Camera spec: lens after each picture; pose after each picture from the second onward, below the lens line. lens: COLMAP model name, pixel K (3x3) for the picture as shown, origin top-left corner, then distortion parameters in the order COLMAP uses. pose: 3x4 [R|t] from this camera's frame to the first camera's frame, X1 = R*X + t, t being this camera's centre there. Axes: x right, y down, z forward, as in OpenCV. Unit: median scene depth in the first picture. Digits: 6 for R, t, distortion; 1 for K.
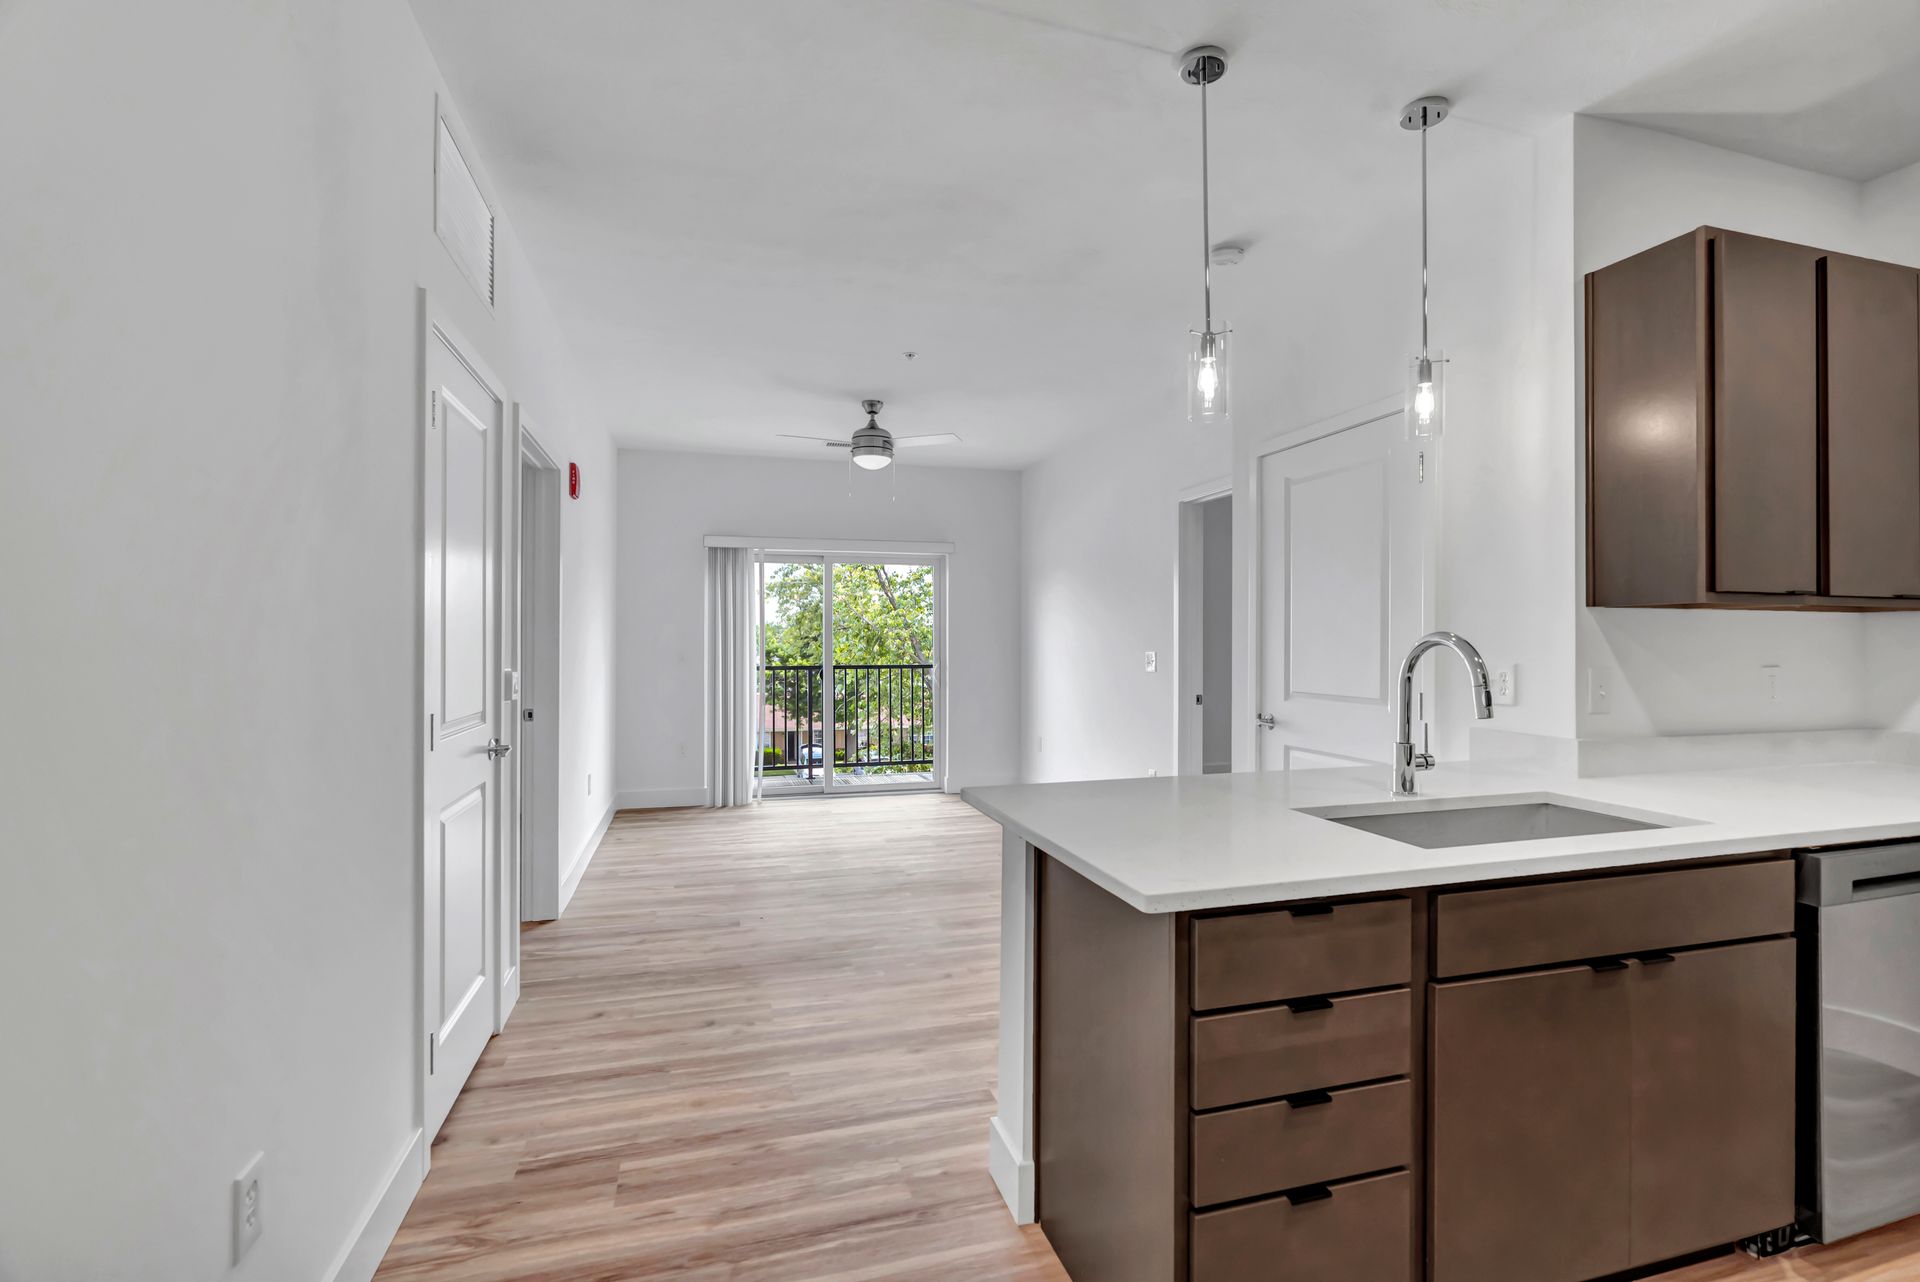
lens RADIAL K [[882.6, 0, 960.0], [0, 882.6, 641.0], [0, 0, 1]] dist [-0.000366, 0.000057]
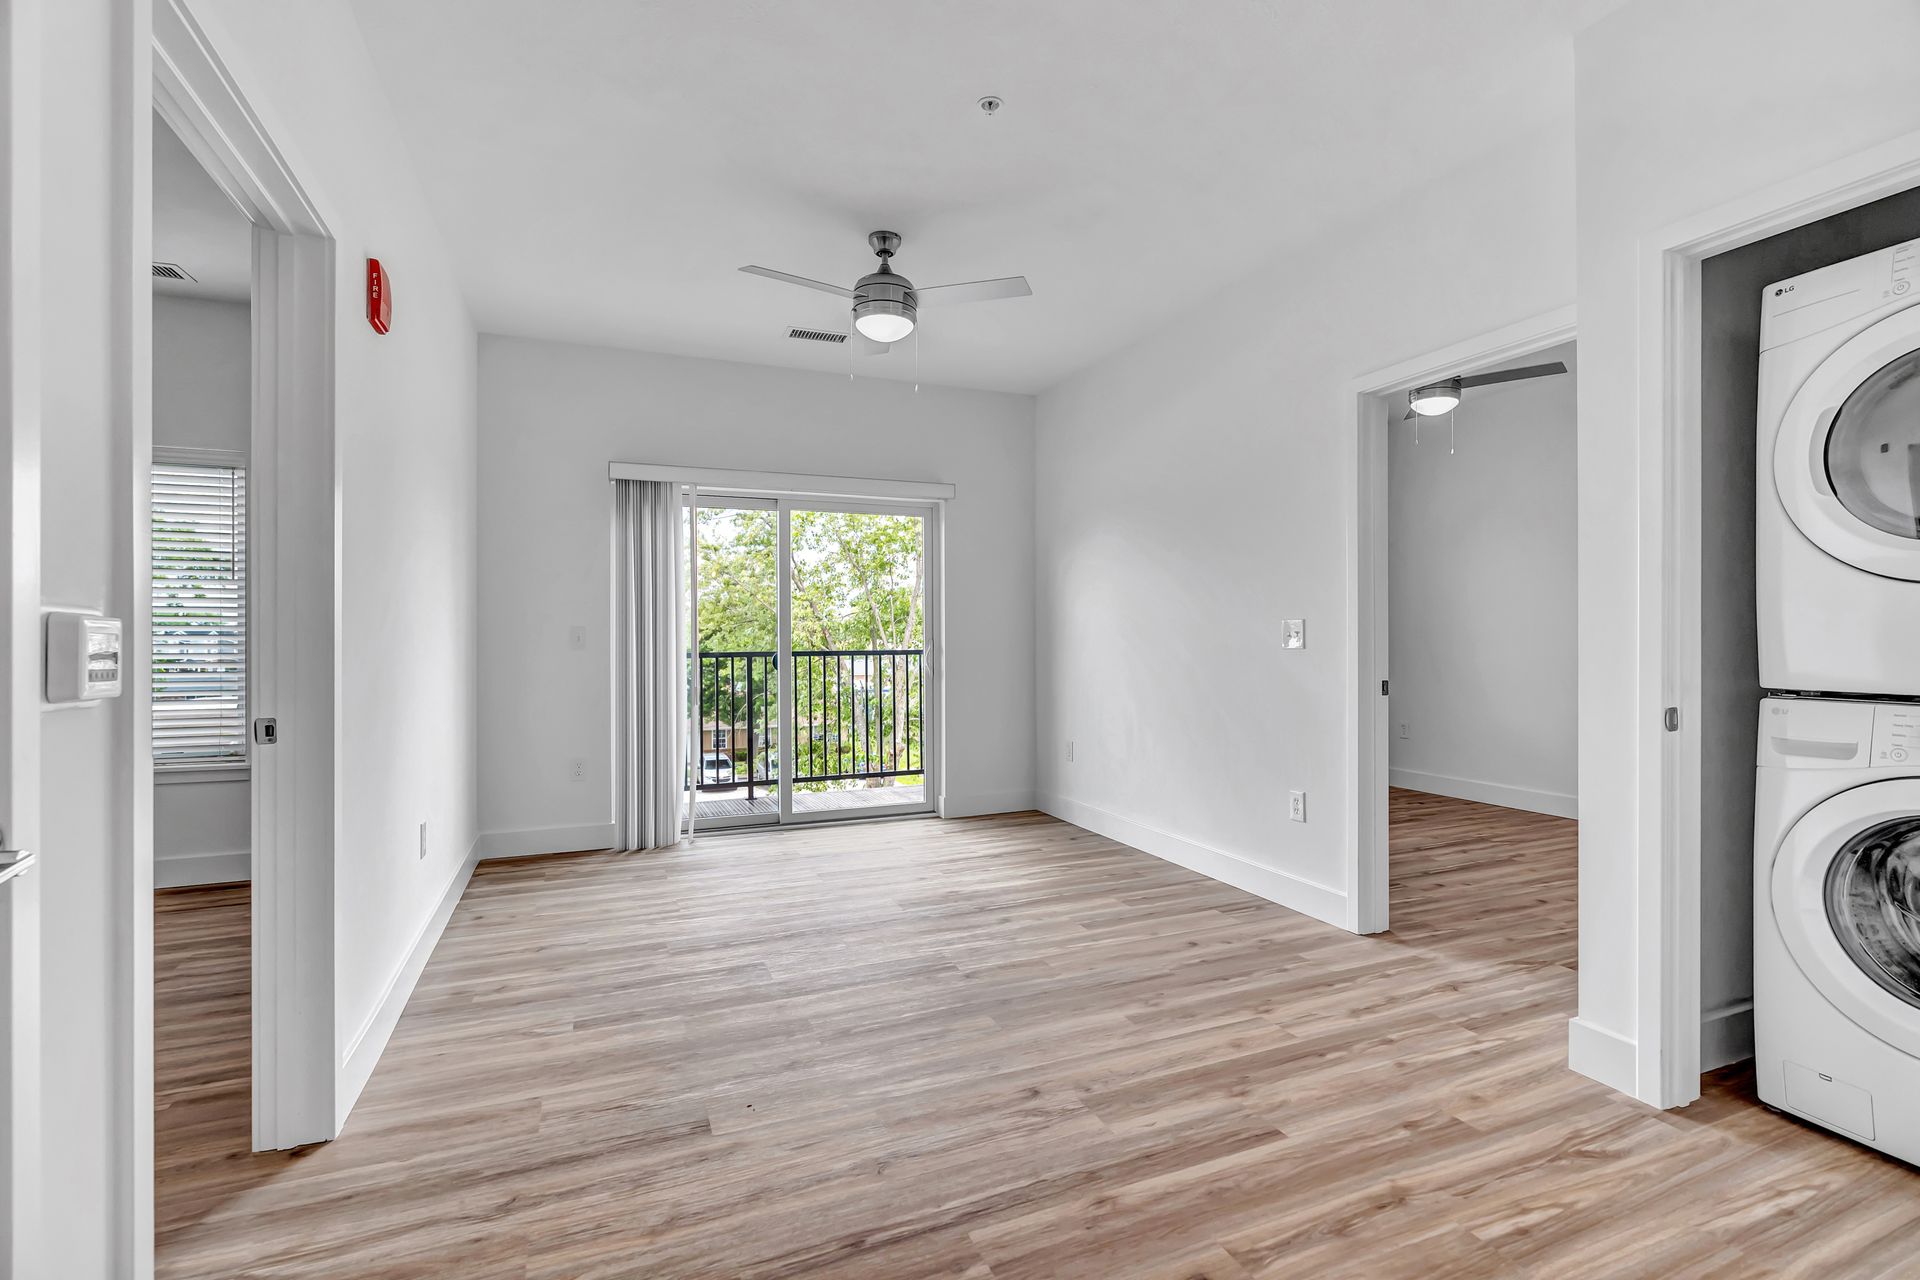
lens RADIAL K [[882.6, 0, 960.0], [0, 882.6, 640.0], [0, 0, 1]] dist [-0.000366, 0.000057]
pose [[0.993517, -0.004302, 0.113604, -0.117621], [0.003818, 0.999983, 0.004474, 0.023707], [-0.113621, -0.004011, 0.993516, 0.342391]]
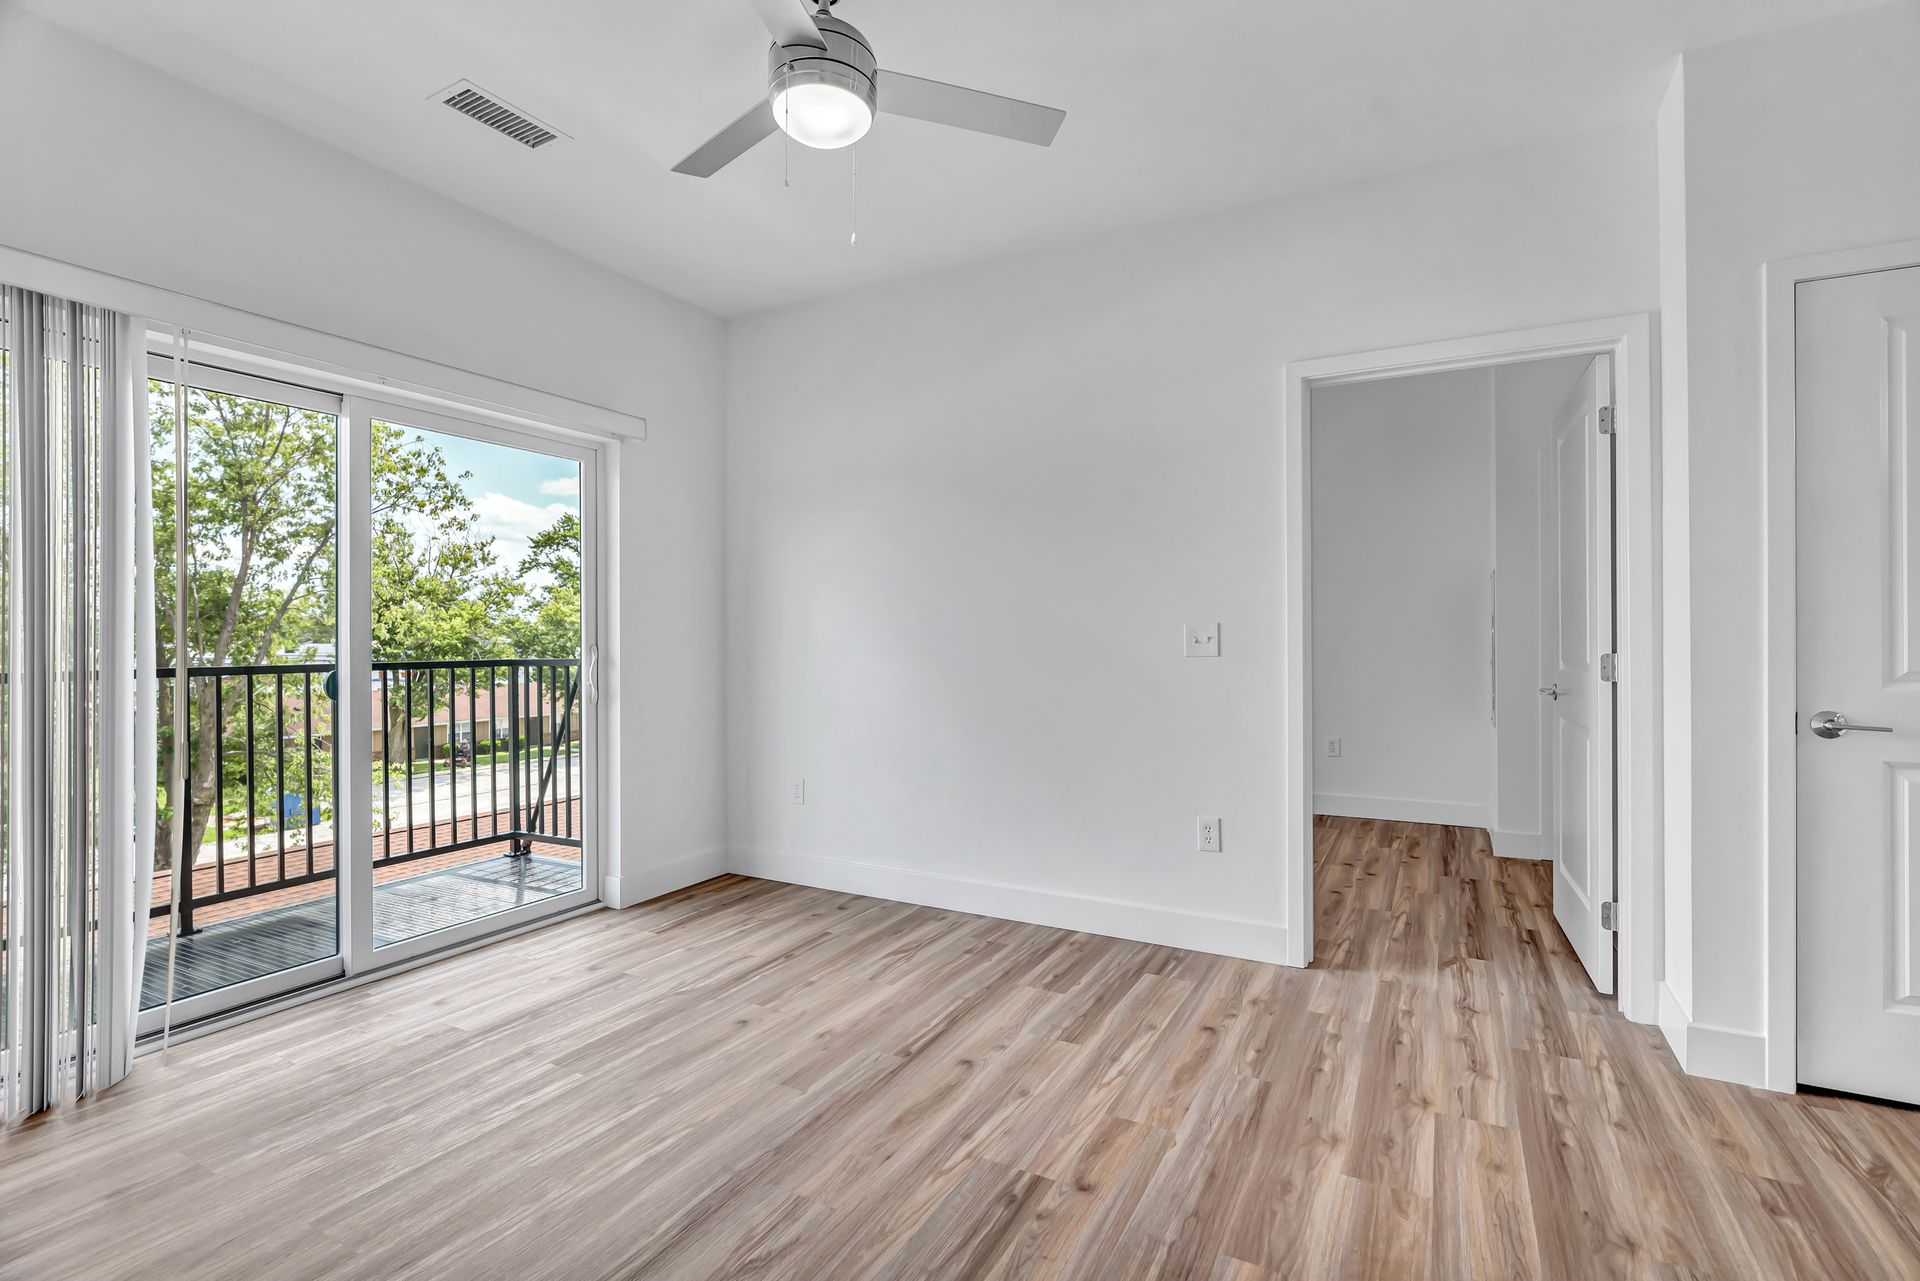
lens RADIAL K [[882.6, 0, 960.0], [0, 882.6, 640.5], [0, 0, 1]] dist [-0.000366, 0.000057]
pose [[0.697785, 0.000049, 0.716307, -0.330351], [-0.000962, 0.999999, 0.000869, 0.022736], [-0.716306, -0.001295, 0.697785, 0.683436]]
